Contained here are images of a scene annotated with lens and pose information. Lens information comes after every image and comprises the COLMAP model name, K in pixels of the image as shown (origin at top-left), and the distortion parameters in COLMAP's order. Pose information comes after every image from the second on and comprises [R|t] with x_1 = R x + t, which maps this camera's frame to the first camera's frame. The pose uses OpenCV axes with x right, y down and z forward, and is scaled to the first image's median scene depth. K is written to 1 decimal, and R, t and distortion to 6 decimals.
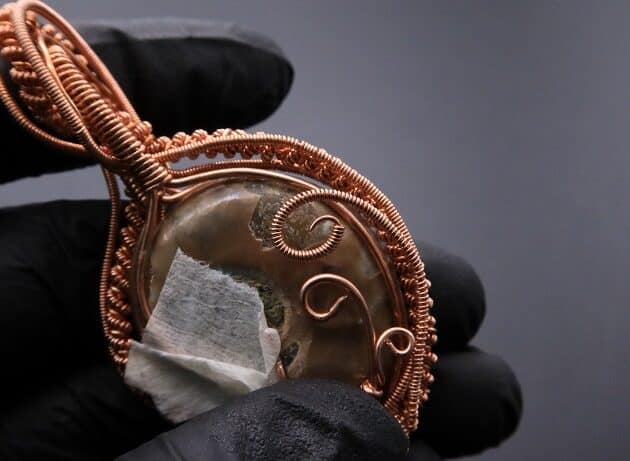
lens RADIAL K [[563.4, 0, 315.0], [0, 563.4, 230.5], [0, 0, 1]] dist [-0.004433, 0.000569]
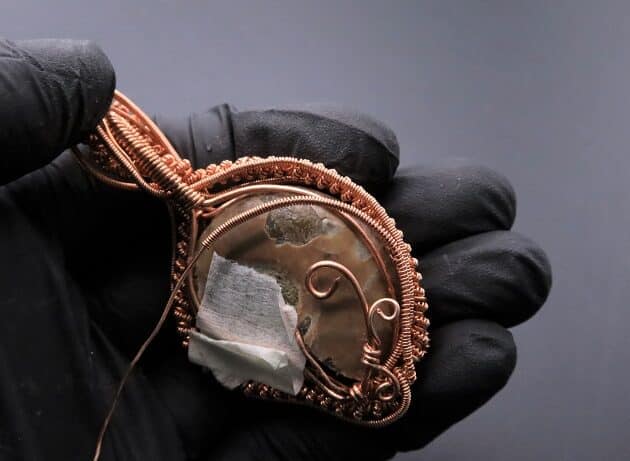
lens RADIAL K [[563.4, 0, 315.0], [0, 563.4, 230.5], [0, 0, 1]] dist [-0.004433, 0.000569]
pose [[0.978605, -0.106982, -0.175748, 0.222597], [0.102315, 0.994121, -0.035432, 0.051801], [0.178505, 0.016693, 0.983797, -0.252194]]
